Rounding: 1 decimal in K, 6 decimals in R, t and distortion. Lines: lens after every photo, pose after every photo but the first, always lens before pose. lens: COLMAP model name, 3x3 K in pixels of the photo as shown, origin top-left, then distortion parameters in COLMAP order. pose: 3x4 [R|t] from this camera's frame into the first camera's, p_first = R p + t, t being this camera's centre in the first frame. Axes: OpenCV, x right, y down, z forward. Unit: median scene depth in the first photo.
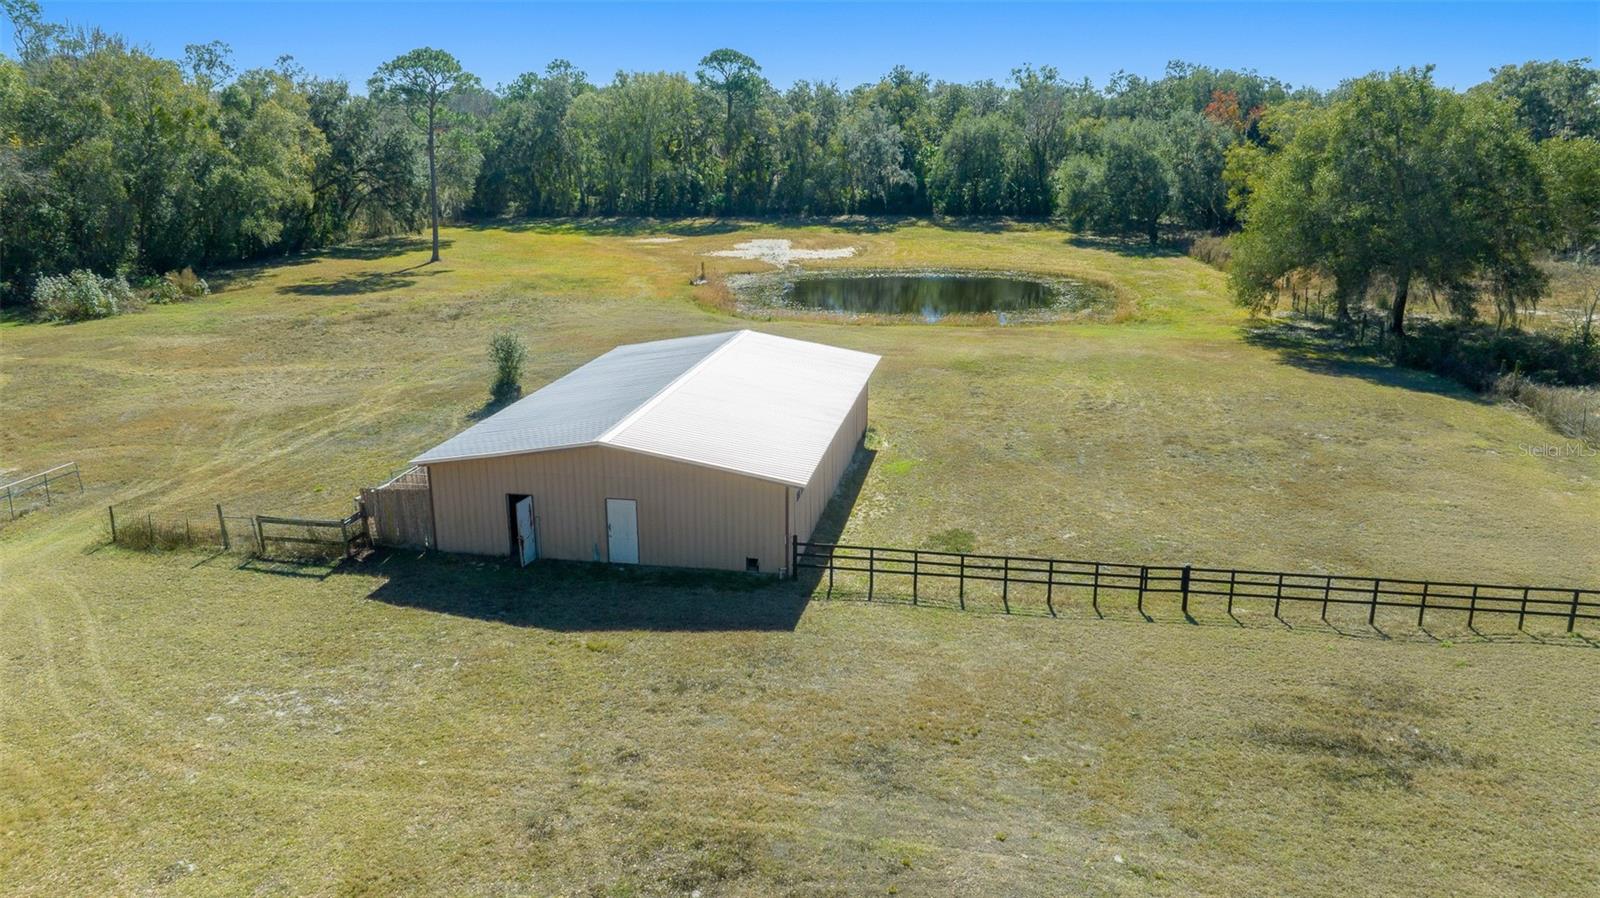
lens RADIAL K [[1144.5, 0, 800.0], [0, 1144.5, 449.0], [0, 0, 1]] dist [-0.045850, 0.066356]
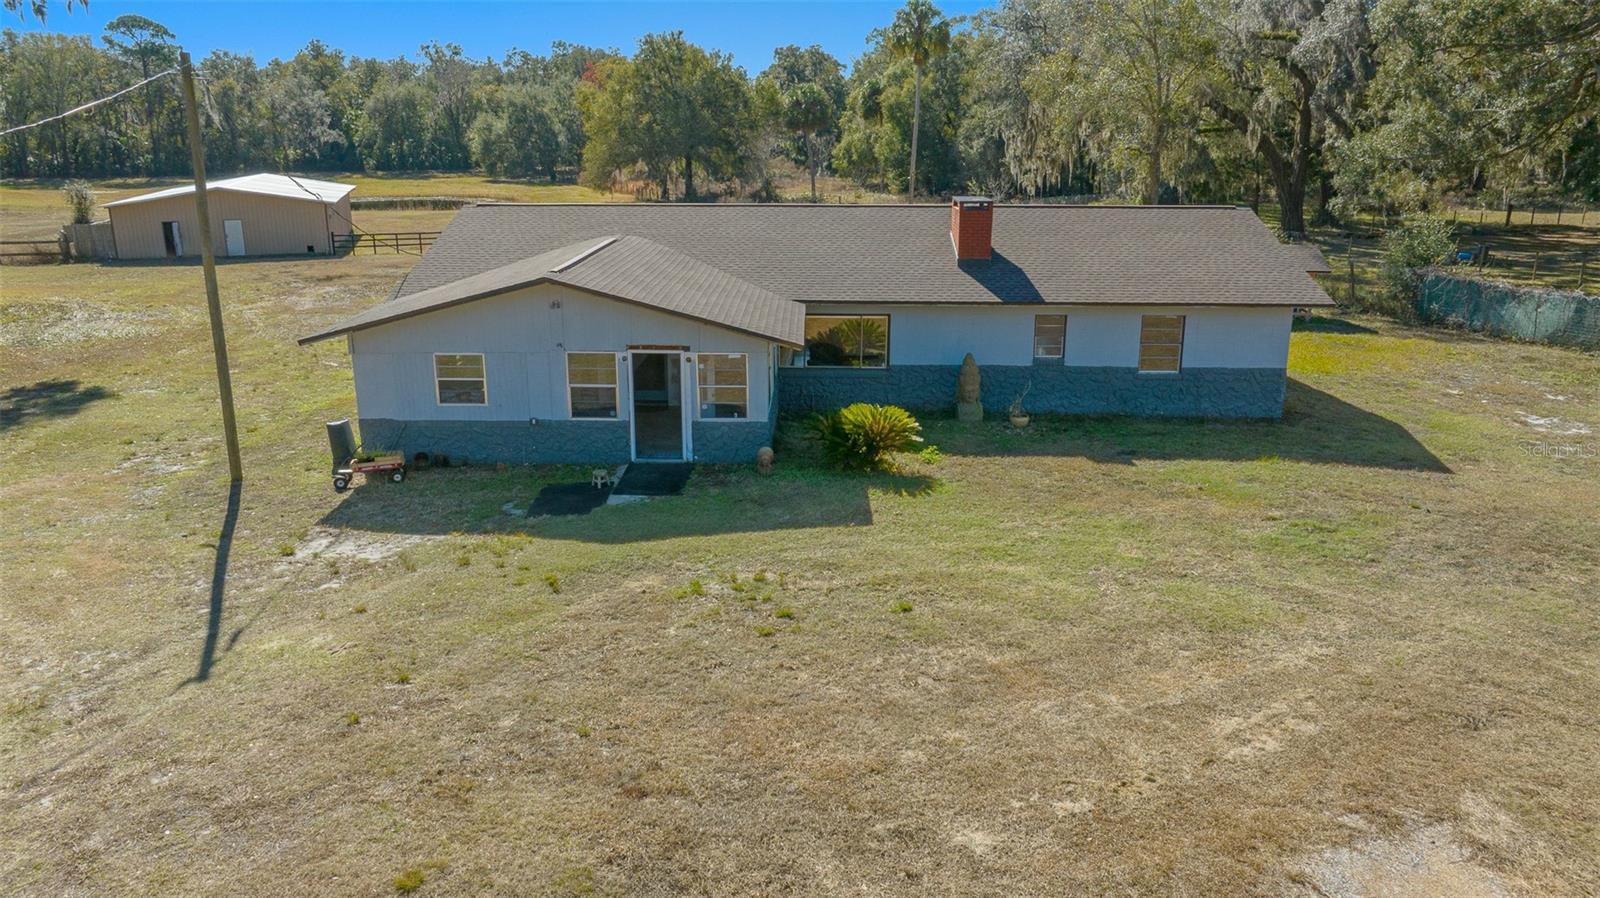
lens RADIAL K [[1144.5, 0, 800.0], [0, 1144.5, 449.0], [0, 0, 1]] dist [-0.045850, 0.066356]
pose [[0.887263, -0.123941, 0.444301, -0.037423], [0.122054, 0.991975, 0.032978, 0.087167], [-0.444823, 0.024969, 0.895270, -0.204268]]
